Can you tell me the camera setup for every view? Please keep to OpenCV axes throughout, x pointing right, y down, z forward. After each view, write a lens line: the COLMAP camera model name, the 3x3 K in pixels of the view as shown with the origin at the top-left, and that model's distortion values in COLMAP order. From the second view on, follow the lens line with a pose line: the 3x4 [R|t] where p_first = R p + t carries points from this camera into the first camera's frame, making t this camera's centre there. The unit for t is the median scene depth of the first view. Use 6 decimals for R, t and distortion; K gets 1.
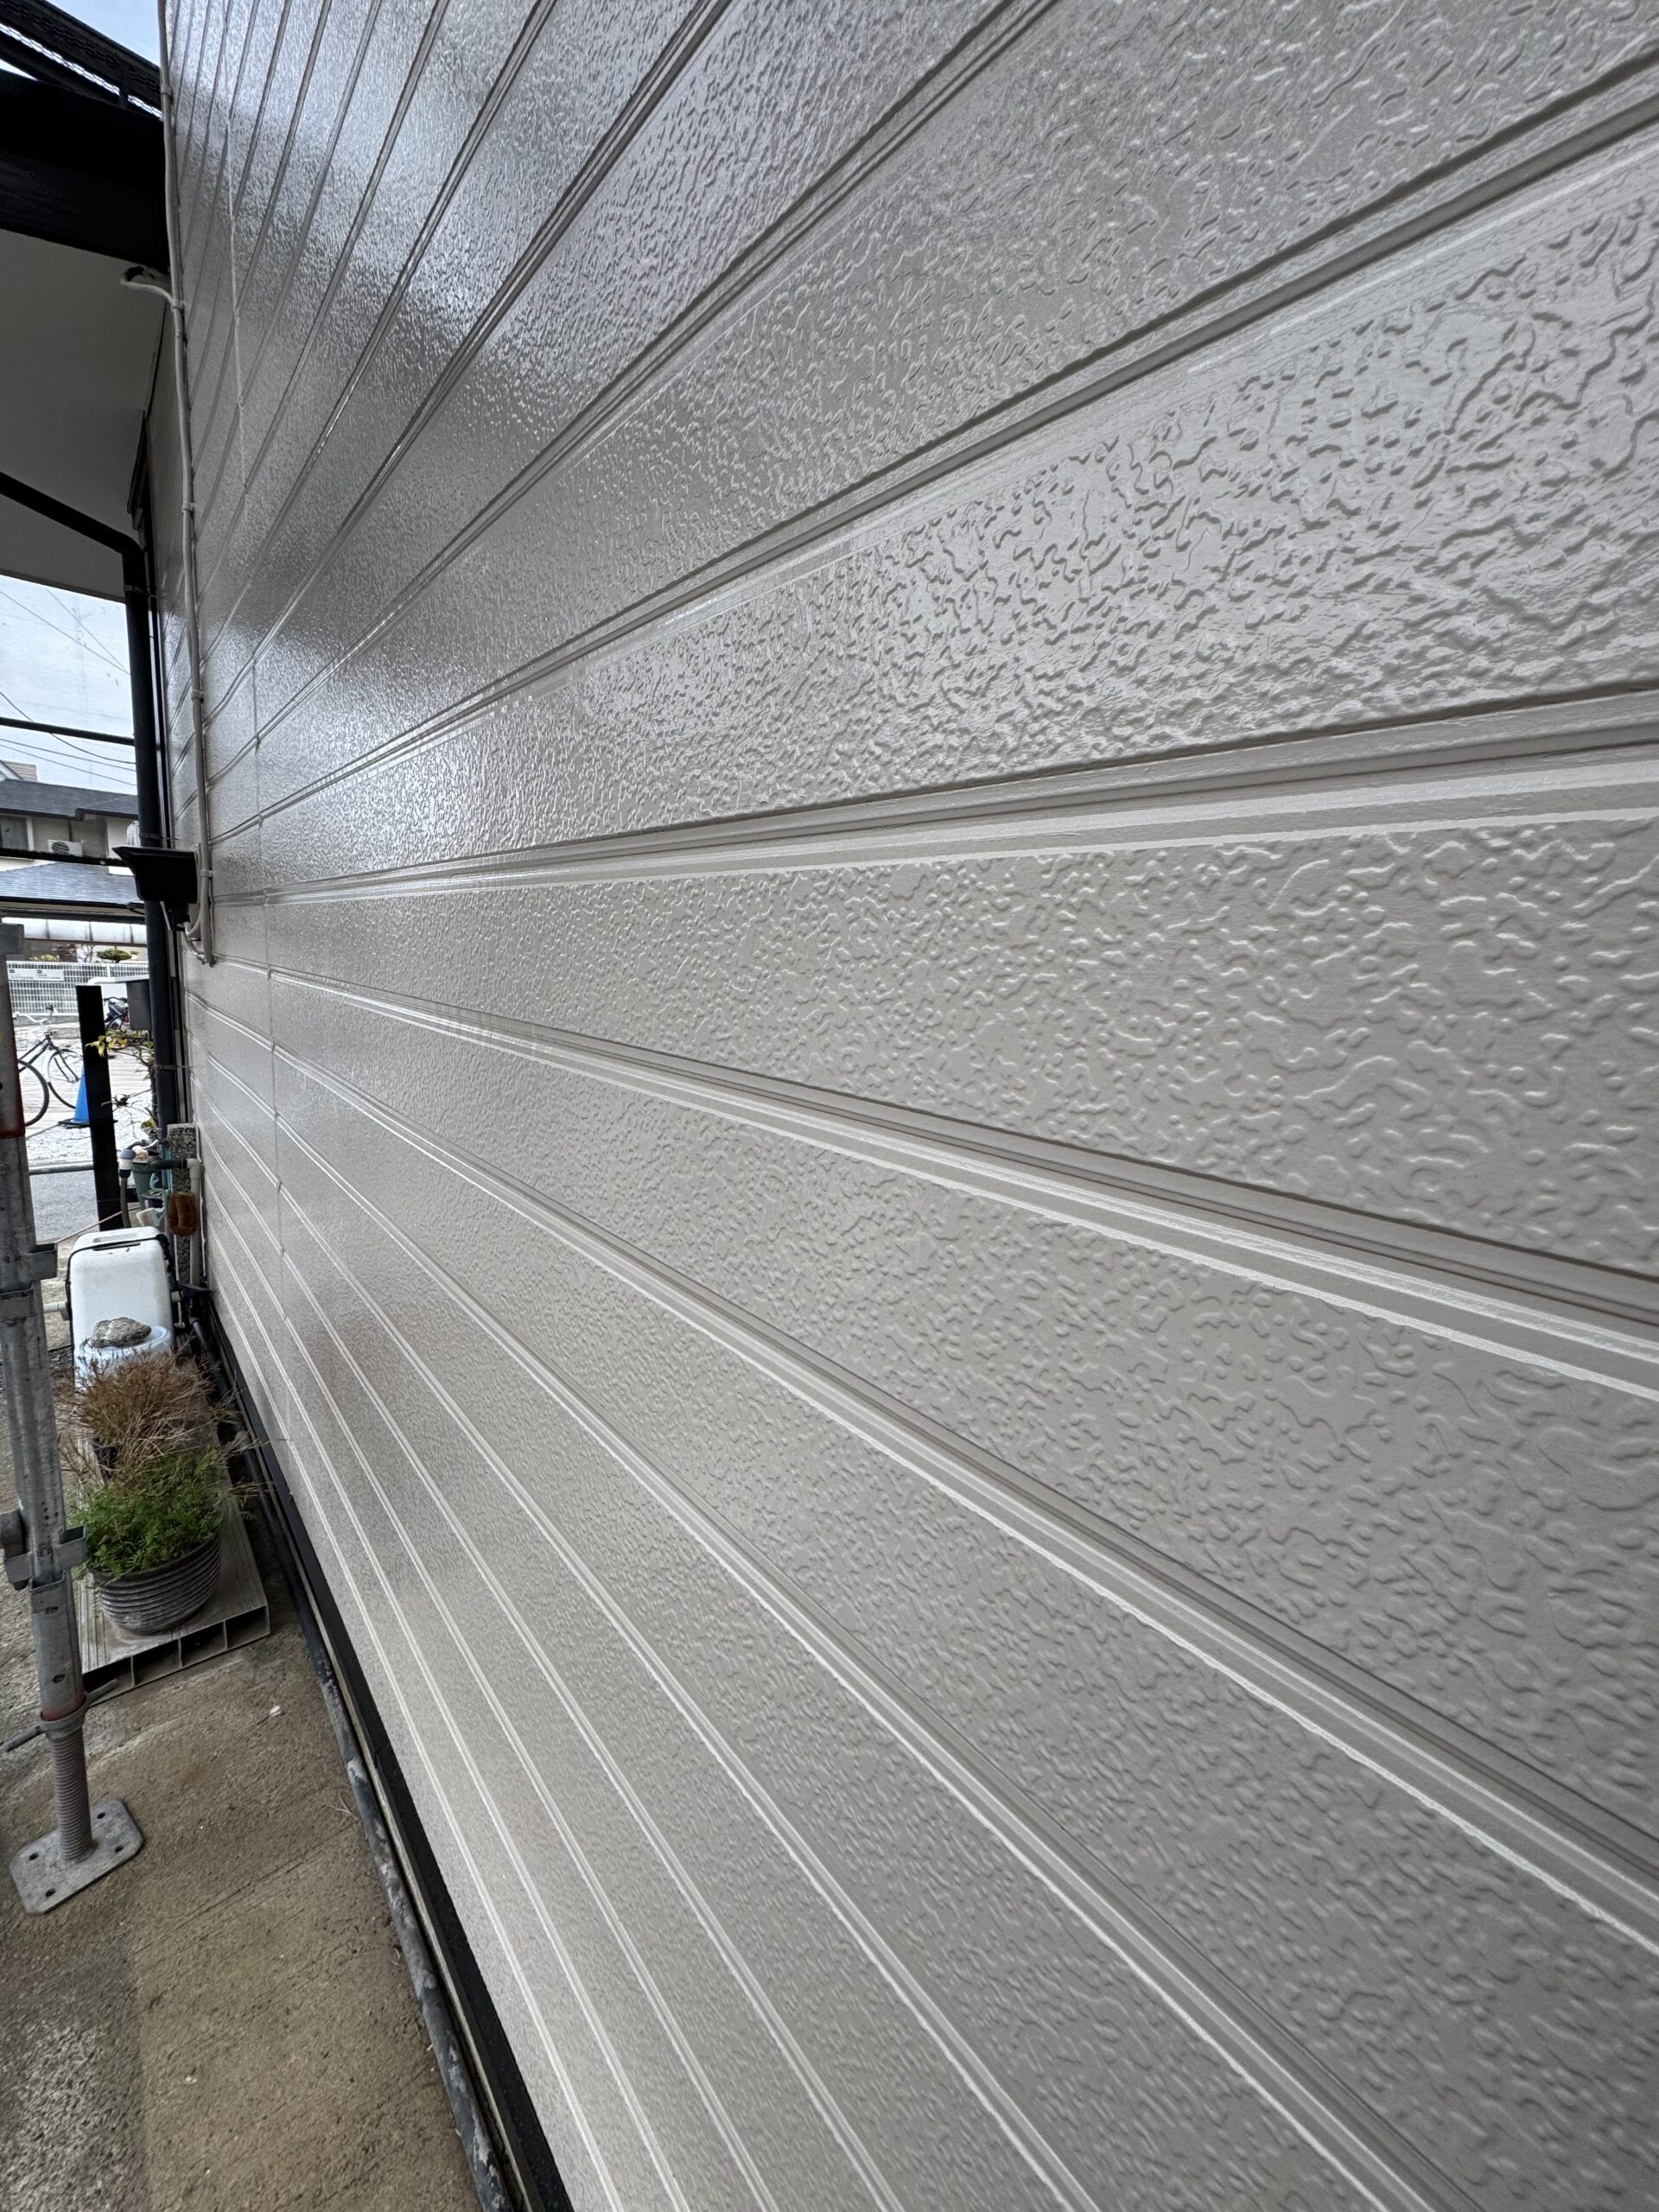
lens RADIAL K [[879.4, 0, 829.7], [0, 879.4, 1101.2], [0, 0, 1]] dist [-0.004335, 0.000671]
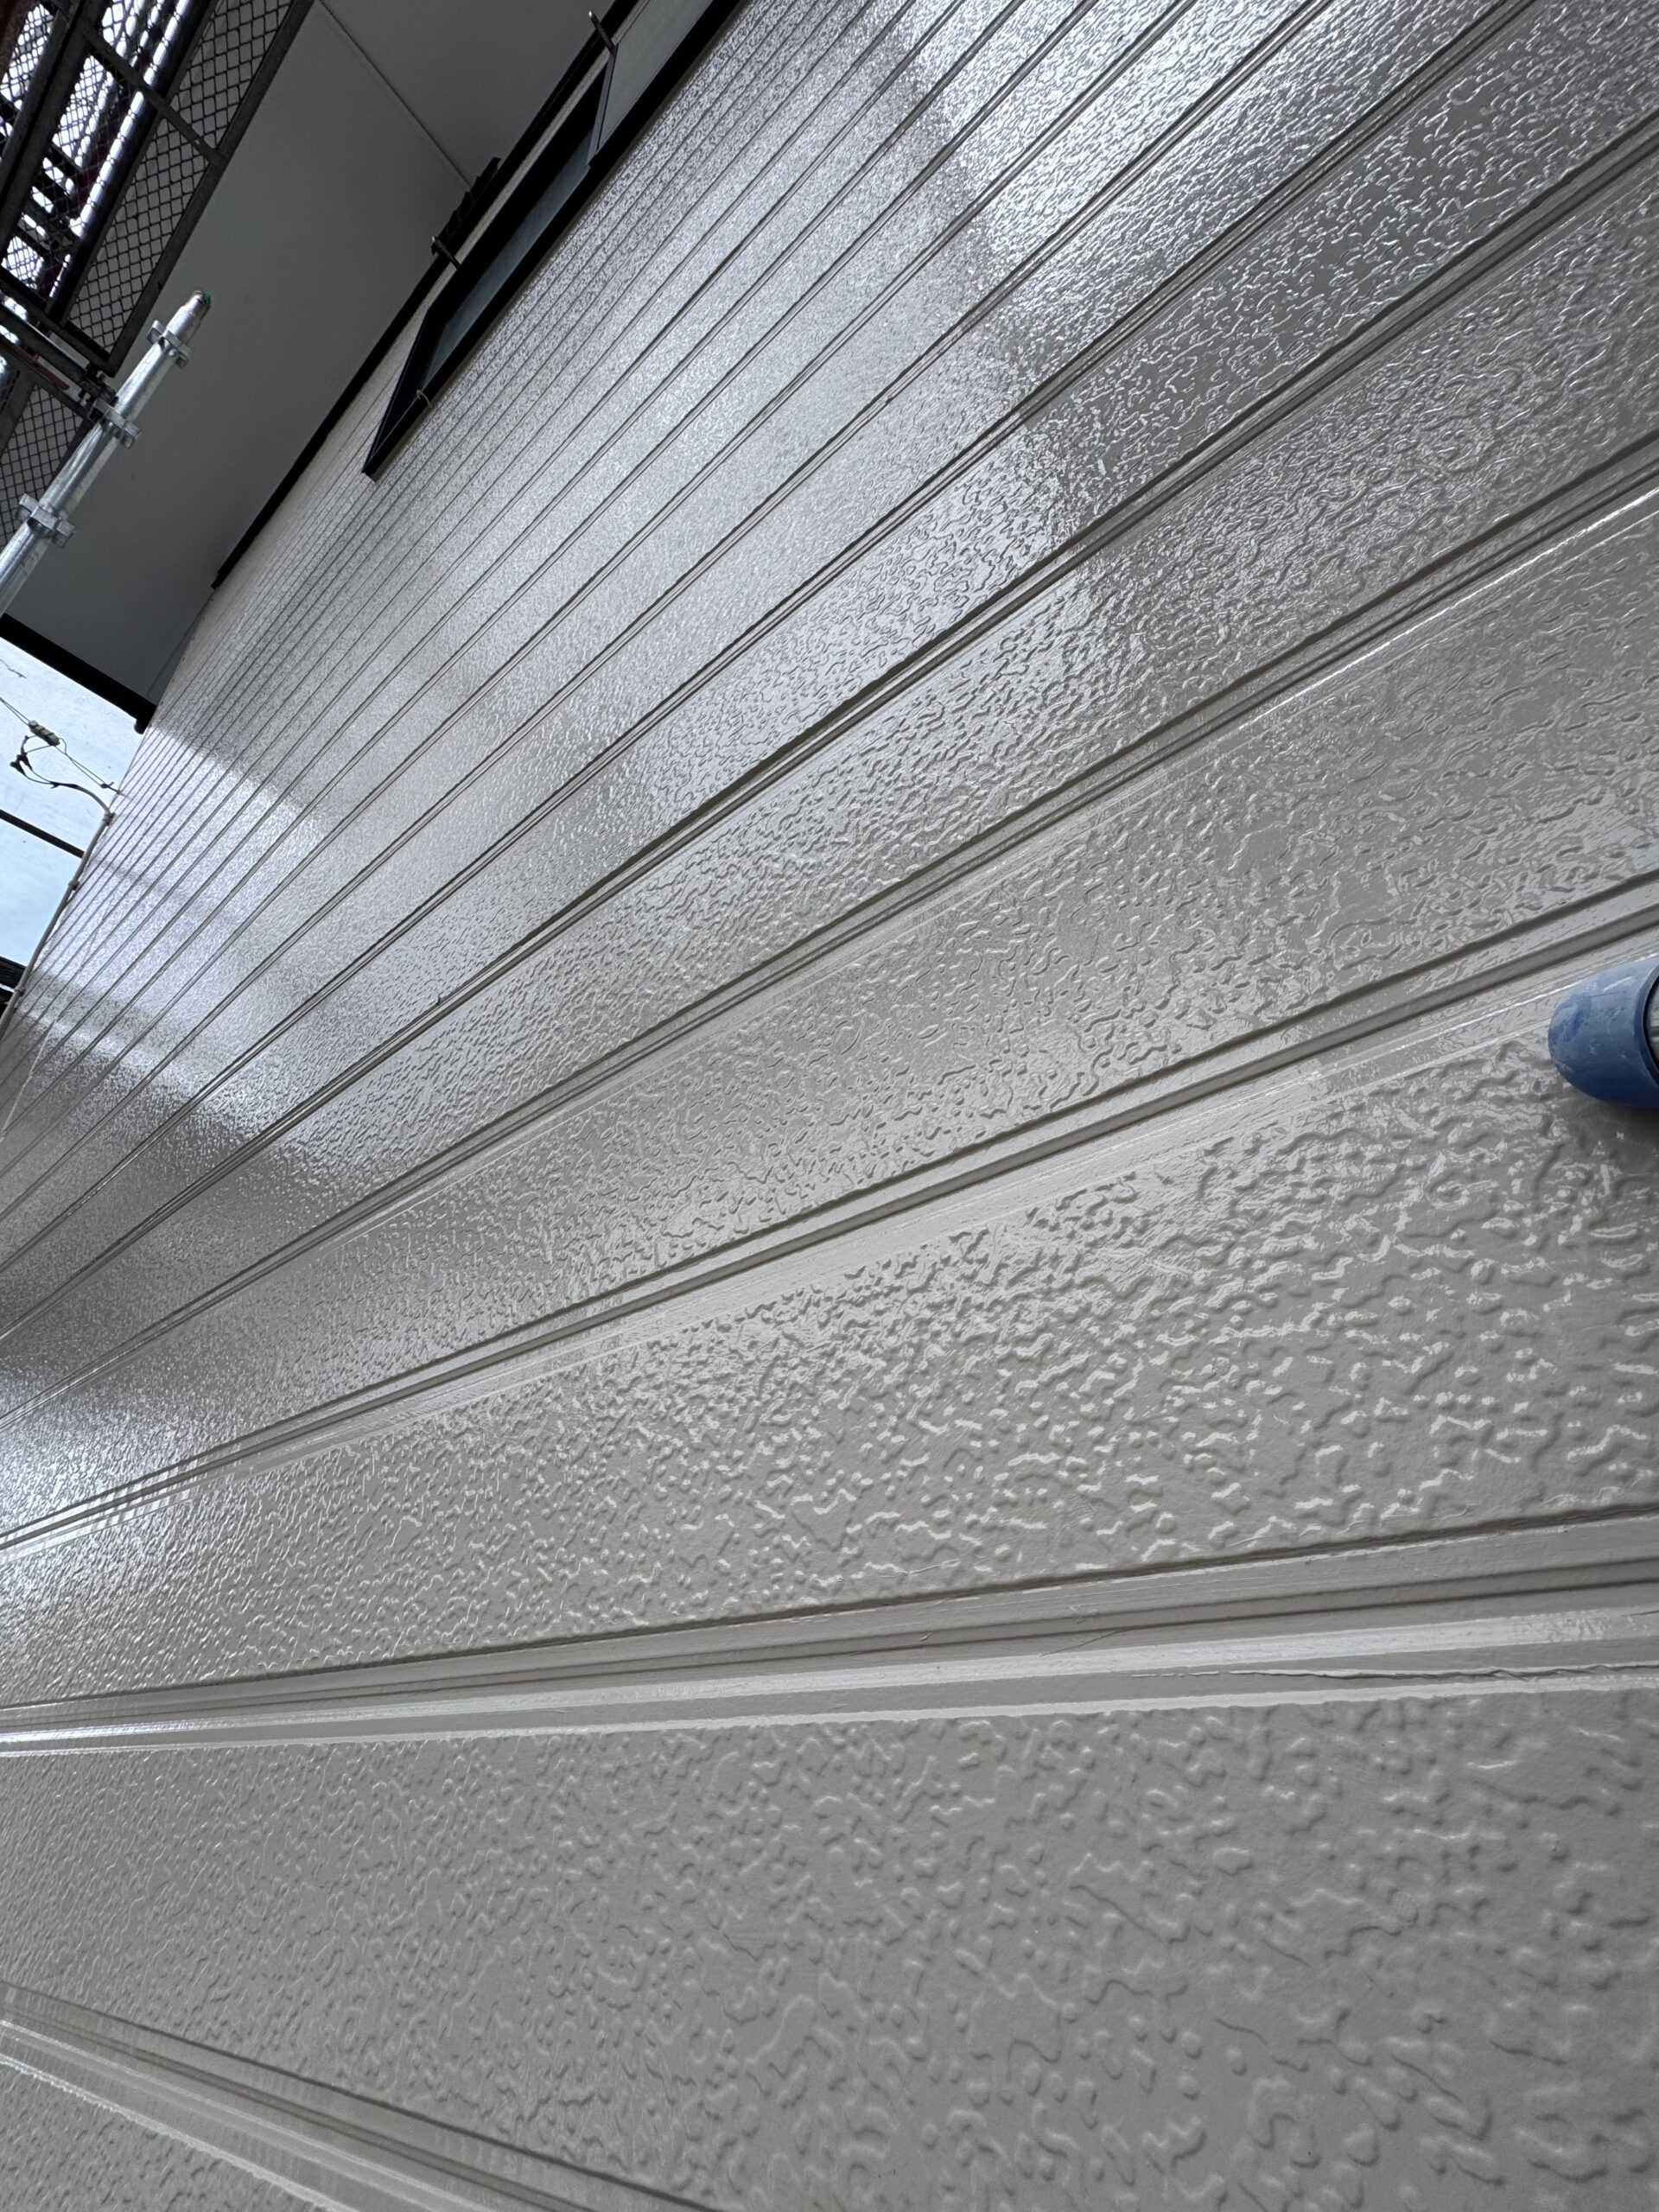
lens RADIAL K [[1291.7, 0, 828.1], [0, 1291.7, 1033.8], [0, 0, 1]] dist [-0.002387, 0.000143]
pose [[0.997648, 0.053298, 0.043100, 0.488925], [-0.009370, 0.728933, -0.684521, 0.120530], [-0.067901, 0.682507, 0.727718, -0.567247]]
